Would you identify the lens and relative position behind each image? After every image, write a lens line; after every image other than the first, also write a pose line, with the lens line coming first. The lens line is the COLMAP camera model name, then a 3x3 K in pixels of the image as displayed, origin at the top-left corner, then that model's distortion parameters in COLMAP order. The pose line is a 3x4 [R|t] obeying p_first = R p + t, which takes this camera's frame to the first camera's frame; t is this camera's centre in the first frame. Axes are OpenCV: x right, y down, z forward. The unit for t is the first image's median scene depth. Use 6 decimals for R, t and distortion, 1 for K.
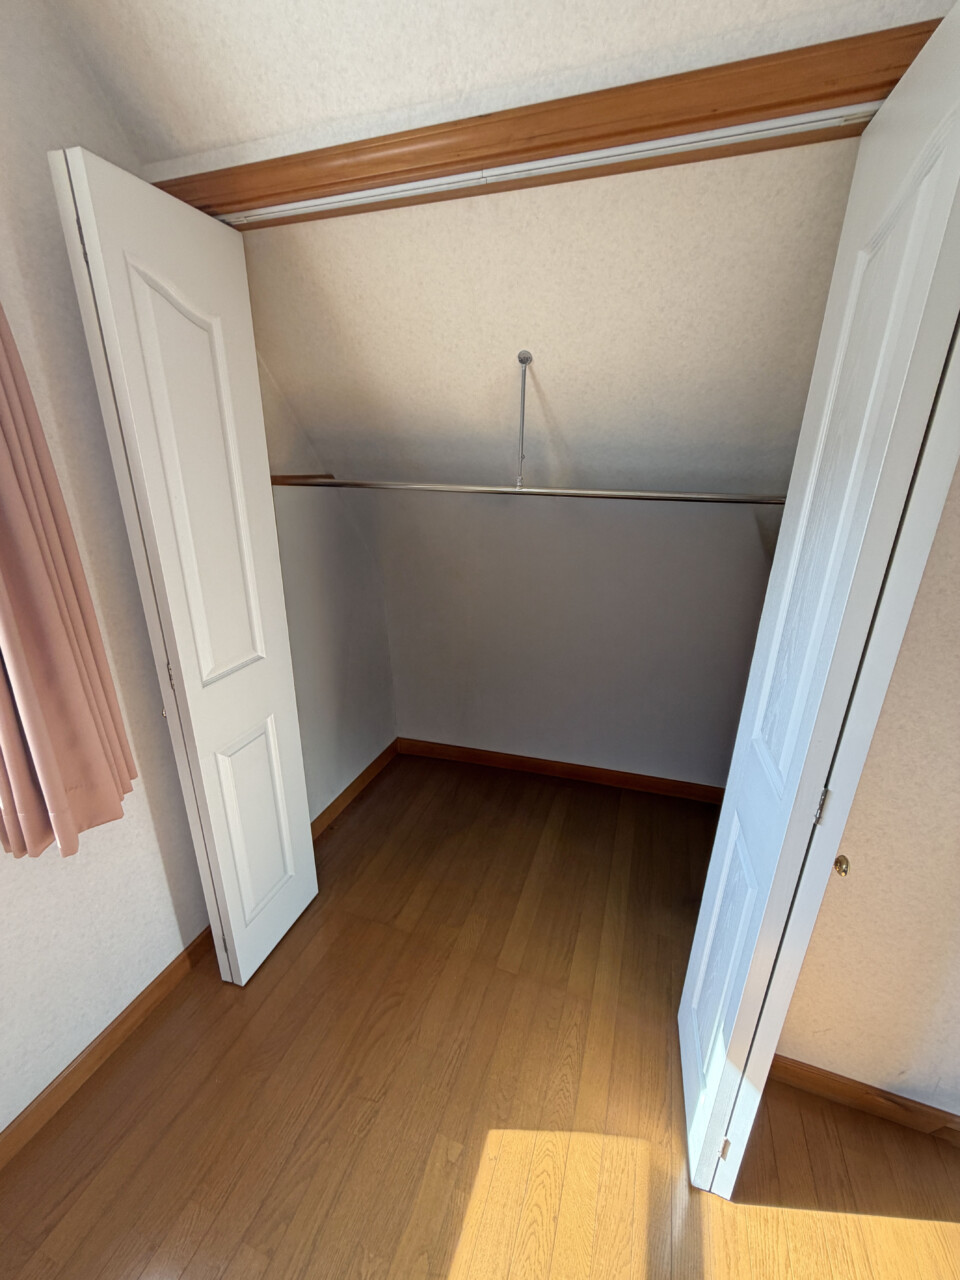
lens RADIAL K [[510.7, 0, 481.7], [0, 510.7, 632.9], [0, 0, 1]] dist [0.000546, 0.000269]
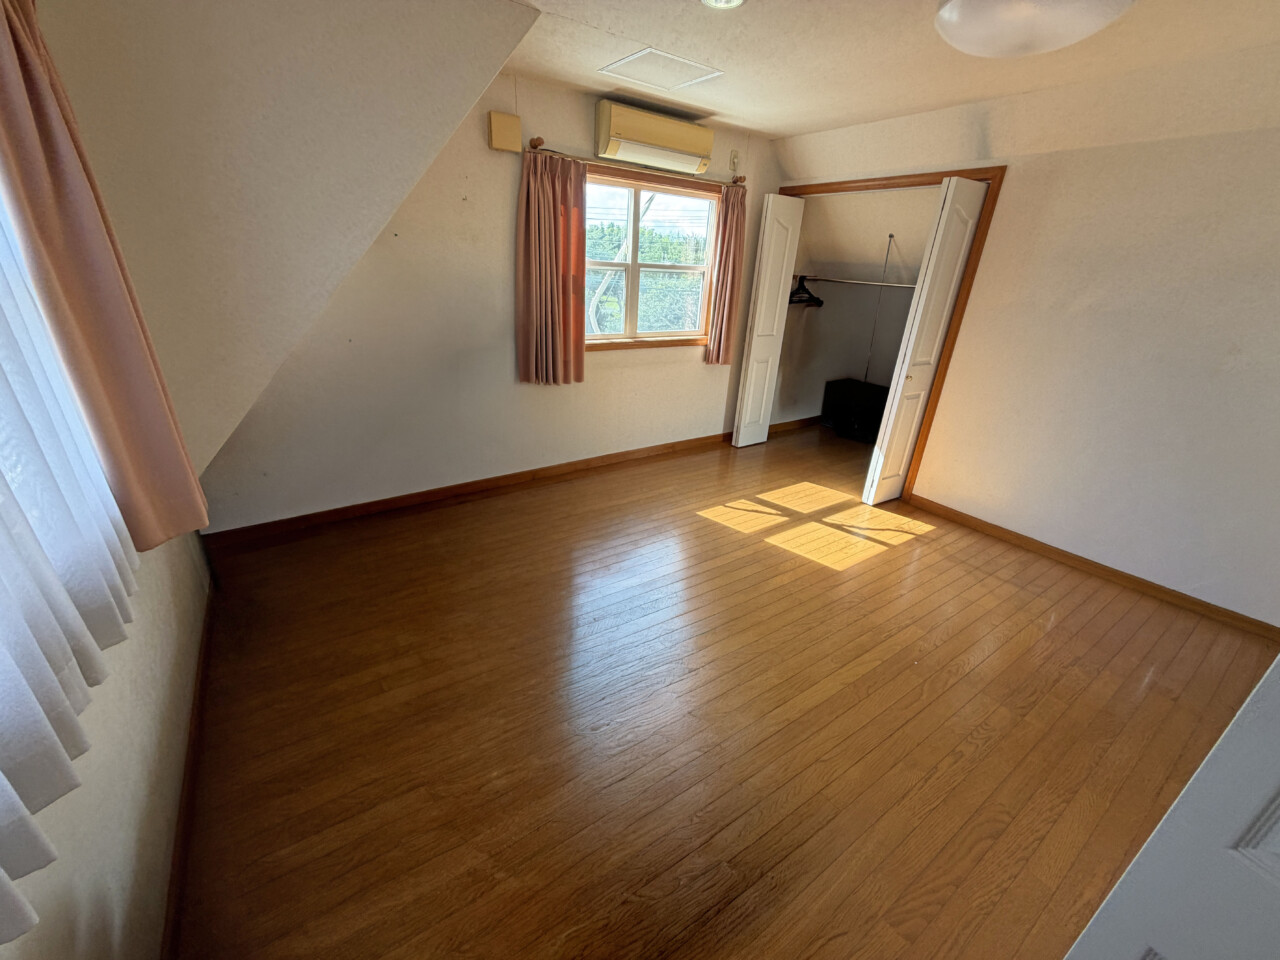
lens RADIAL K [[510.7, 0, 649.4], [0, 510.7, 475.9], [0, 0, 1]] dist [0.000546, 0.000269]
pose [[0.810988, 0.253481, -0.527300, 0.809122], [-0.234589, 0.966534, 0.103829, 0.748208], [0.535972, 0.039495, 0.843312, -1.998208]]
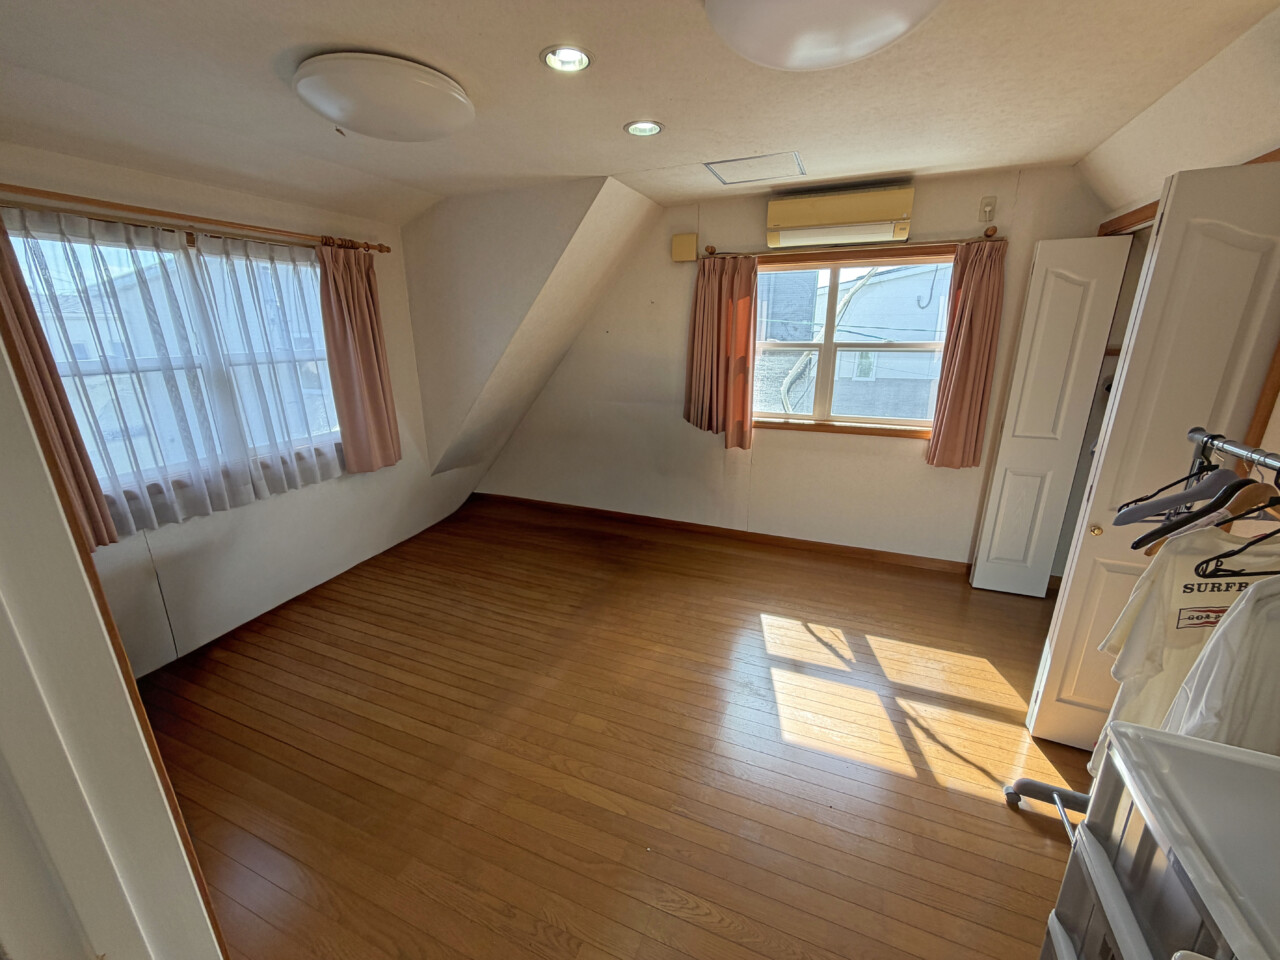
lens RADIAL K [[510.7, 0, 639.2], [0, 510.7, 479.4], [0, 0, 1]] dist [0.000546, 0.000269]
pose [[-0.055579, 0.273509, -0.960262, 1.686649], [-0.330786, 0.902391, 0.276171, 0.186458], [0.942068, 0.332991, 0.040319, -0.579136]]
